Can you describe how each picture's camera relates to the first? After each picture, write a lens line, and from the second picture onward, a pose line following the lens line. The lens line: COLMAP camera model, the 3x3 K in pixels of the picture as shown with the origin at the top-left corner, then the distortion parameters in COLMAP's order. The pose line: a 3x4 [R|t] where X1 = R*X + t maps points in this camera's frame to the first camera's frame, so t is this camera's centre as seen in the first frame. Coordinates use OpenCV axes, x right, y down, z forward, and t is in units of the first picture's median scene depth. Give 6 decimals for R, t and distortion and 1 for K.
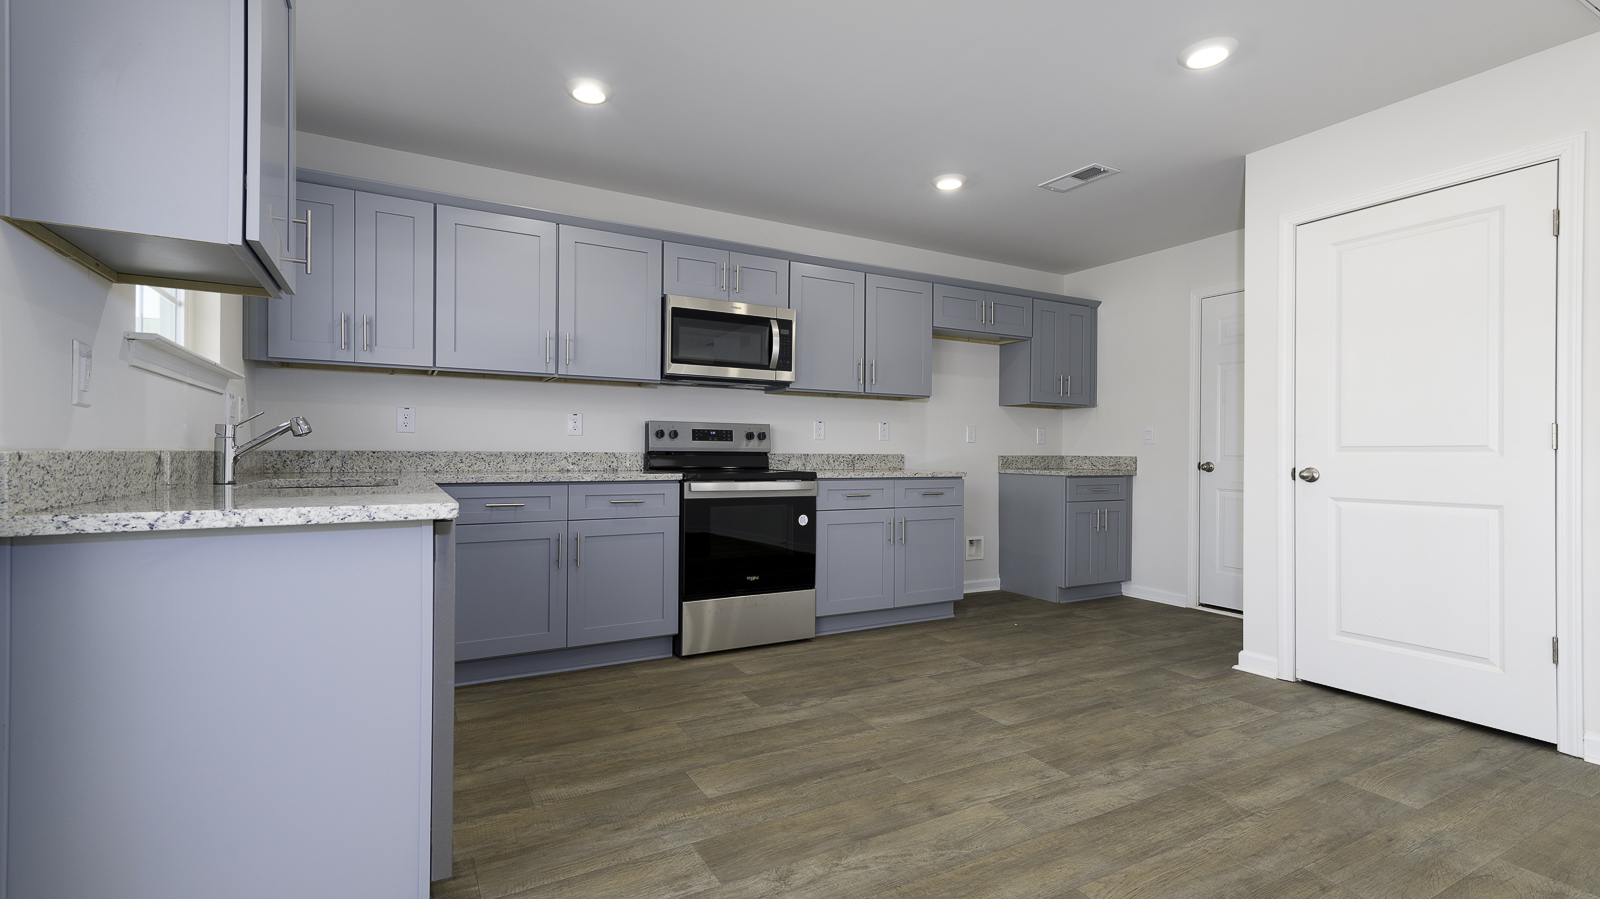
lens RADIAL K [[710.5, 0, 796.1], [0, 710.5, 451.8], [0, 0, 1]] dist [0.016596, 0.001204]
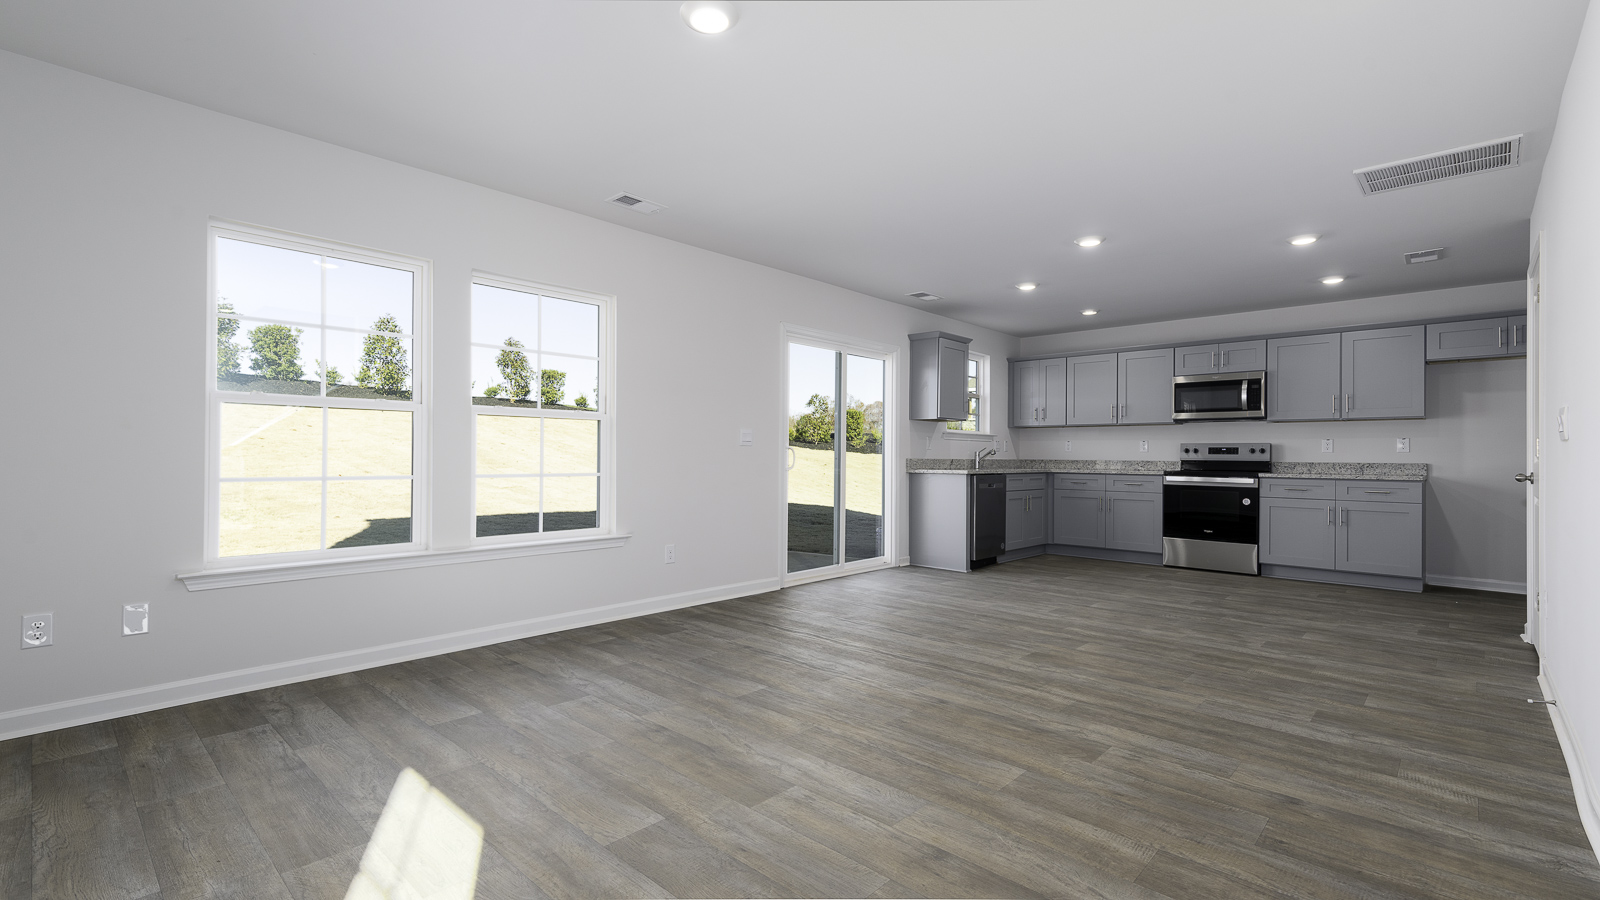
lens RADIAL K [[710.5, 0, 797.4], [0, 710.5, 449.8], [0, 0, 1]] dist [0.016596, 0.001204]
pose [[0.307272, -0.013975, -0.951519, 1.381719], [-0.006278, 0.999841, -0.016712, 0.010217], [0.951601, 0.011109, 0.307135, -0.553236]]
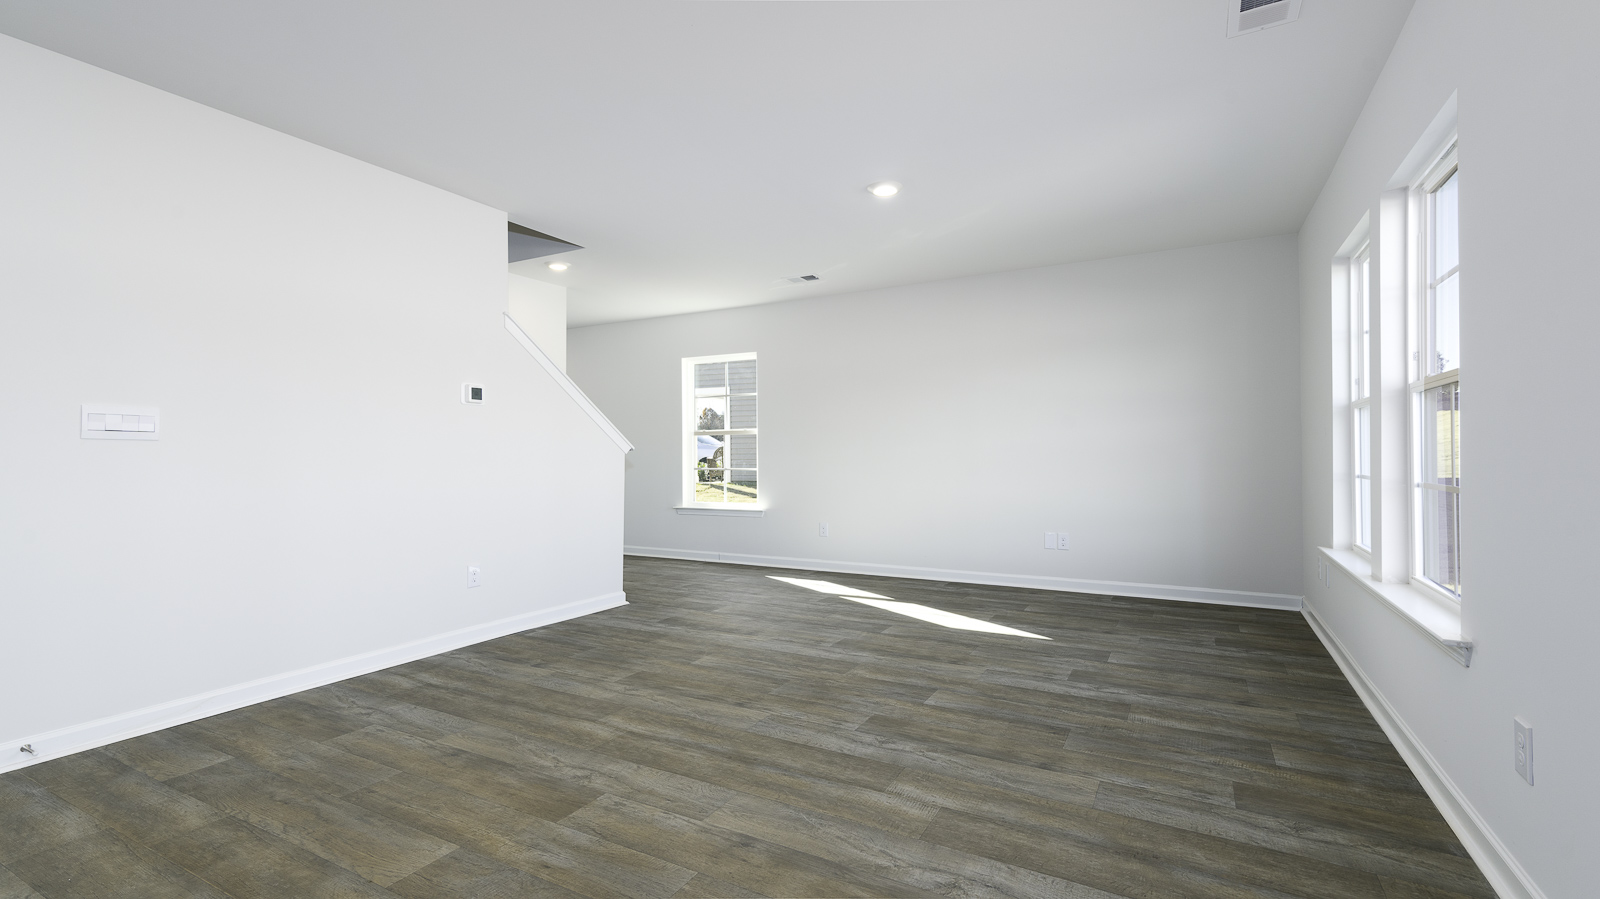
lens RADIAL K [[710.5, 0, 797.1], [0, 710.5, 451.5], [0, 0, 1]] dist [0.016596, 0.001204]
pose [[-0.527460, 0.001921, 0.849578, -0.121045], [0.004475, 0.999990, 0.000518, -0.002434], [-0.849568, 0.004075, -0.527463, 0.257087]]
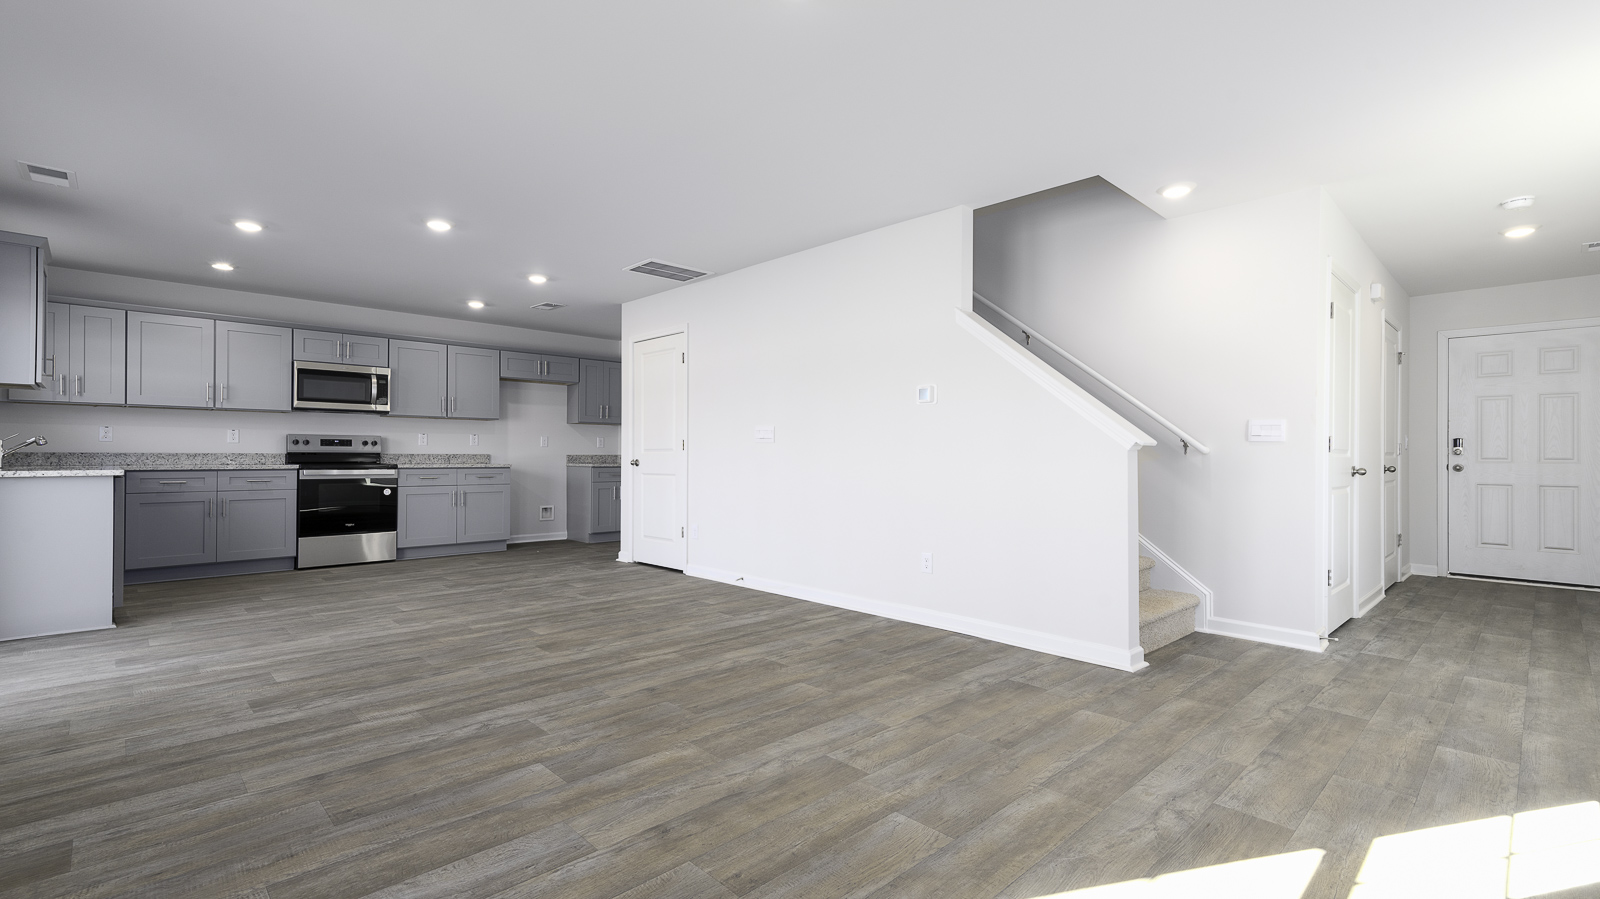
lens RADIAL K [[710.5, 0, 791.4], [0, 710.5, 452.9], [0, 0, 1]] dist [0.016596, 0.001204]
pose [[0.968343, -0.002313, 0.249613, 0.574259], [0.002446, 0.999997, -0.000224, 0.004059], [-0.249611, 0.000827, 0.968346, -1.017116]]
